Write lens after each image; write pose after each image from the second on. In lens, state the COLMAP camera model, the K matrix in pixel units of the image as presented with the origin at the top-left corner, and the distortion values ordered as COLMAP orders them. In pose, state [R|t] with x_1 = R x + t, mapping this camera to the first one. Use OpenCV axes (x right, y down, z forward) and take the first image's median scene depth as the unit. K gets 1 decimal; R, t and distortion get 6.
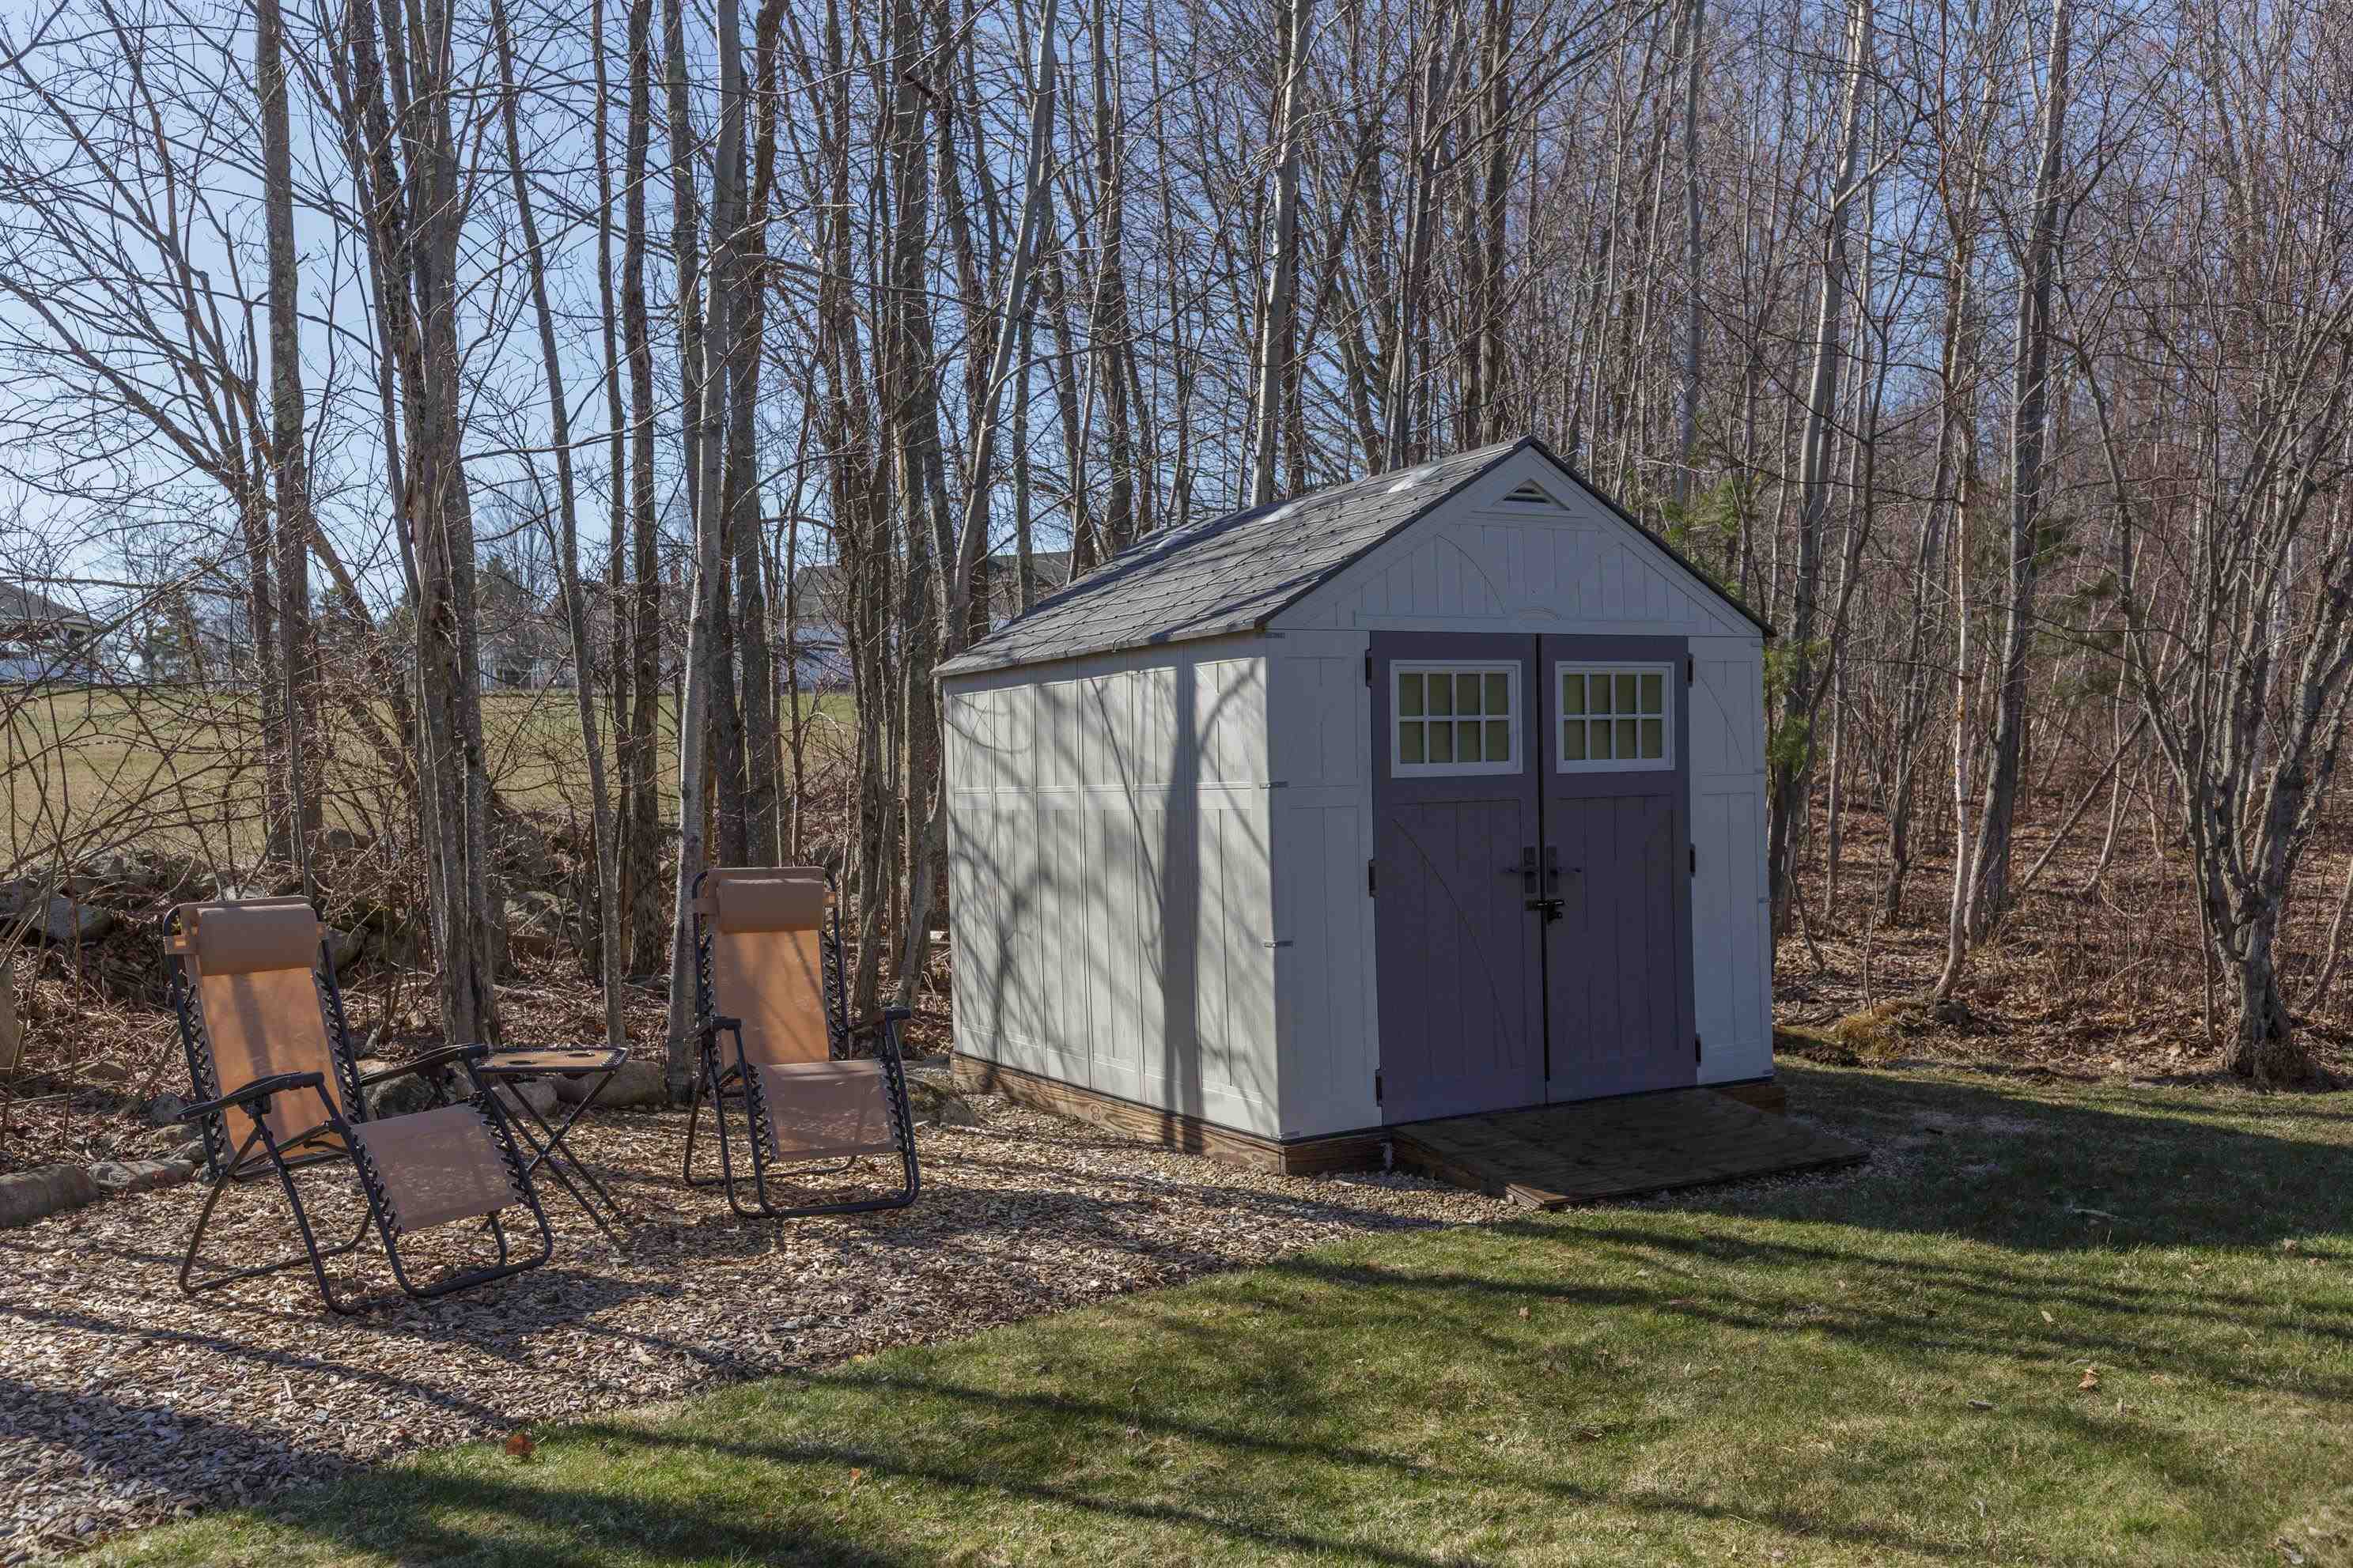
lens RADIAL K [[2033.9, 0, 1176.7], [0, 2033.9, 786.4], [0, 0, 1]] dist [0.034079, -0.000408]
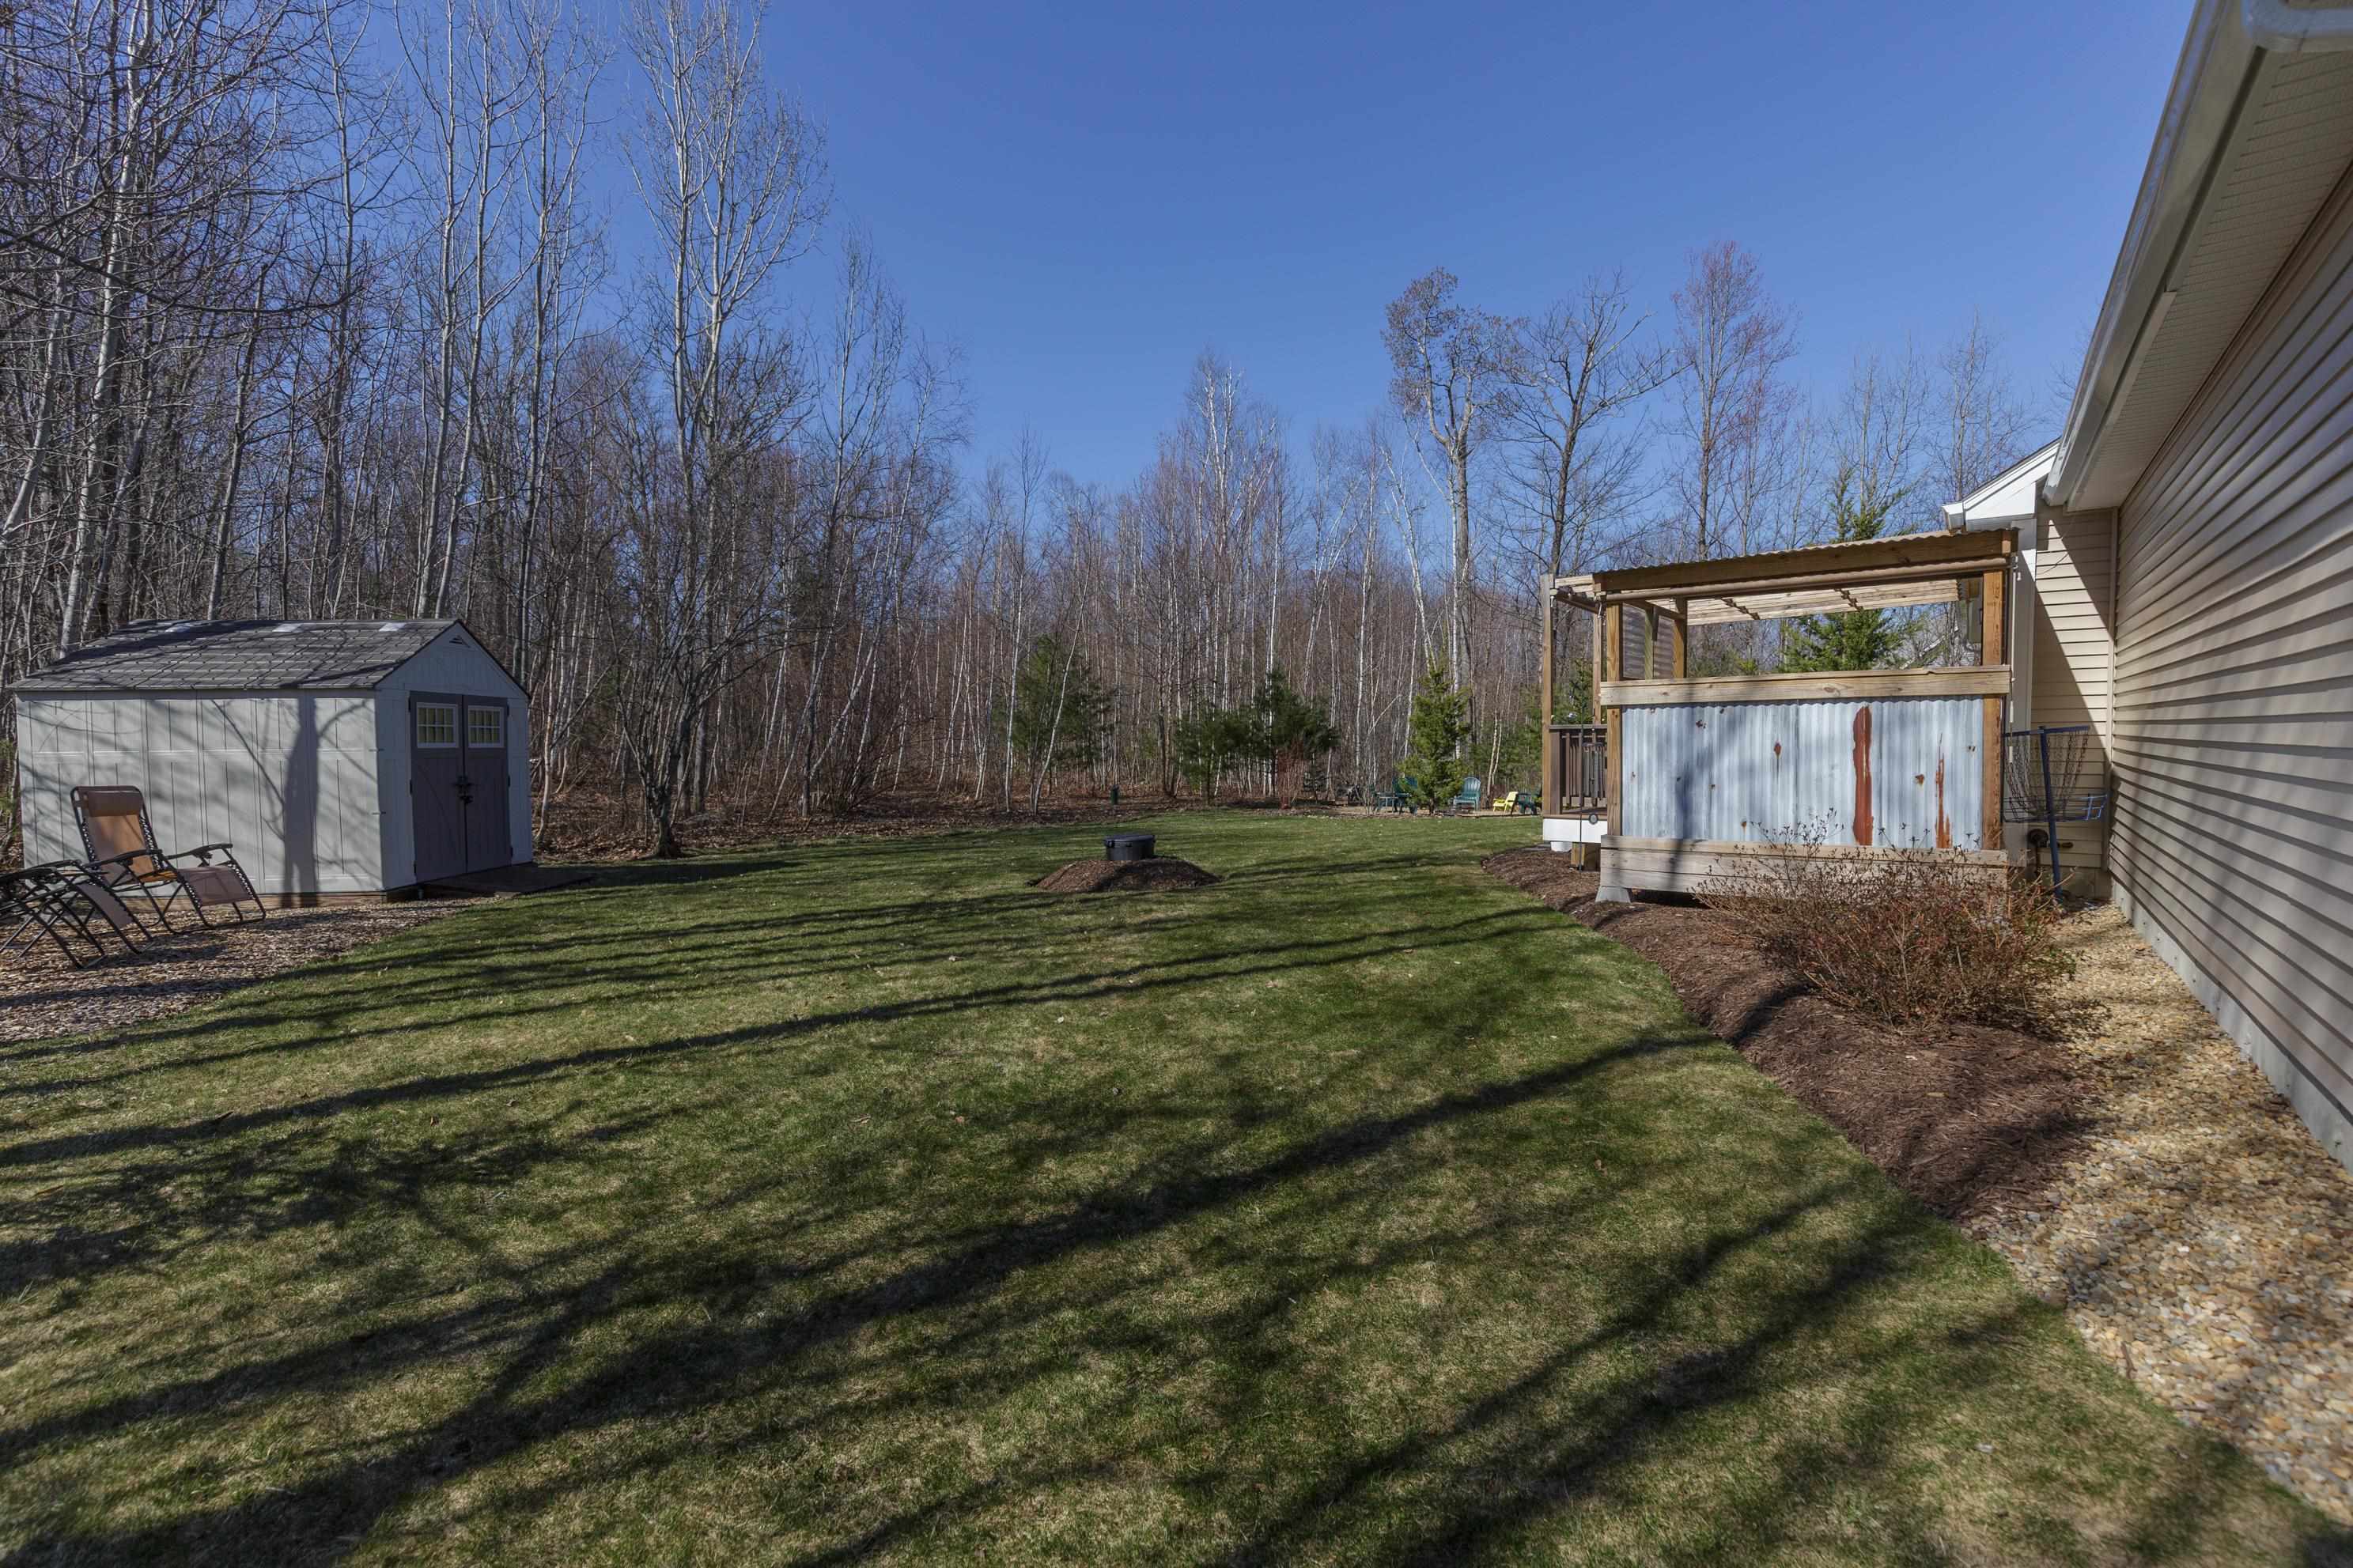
lens RADIAL K [[1069.4, 0, 1177.3], [0, 1069.4, 770.0], [0, 0, 1]] dist [0.001335, 0.000166]
pose [[0.463623, -0.000756, 0.886032, -0.623353], [0.003429, 0.999994, -0.000941, 0.026701], [-0.886026, 0.003474, 0.463623, -0.458794]]
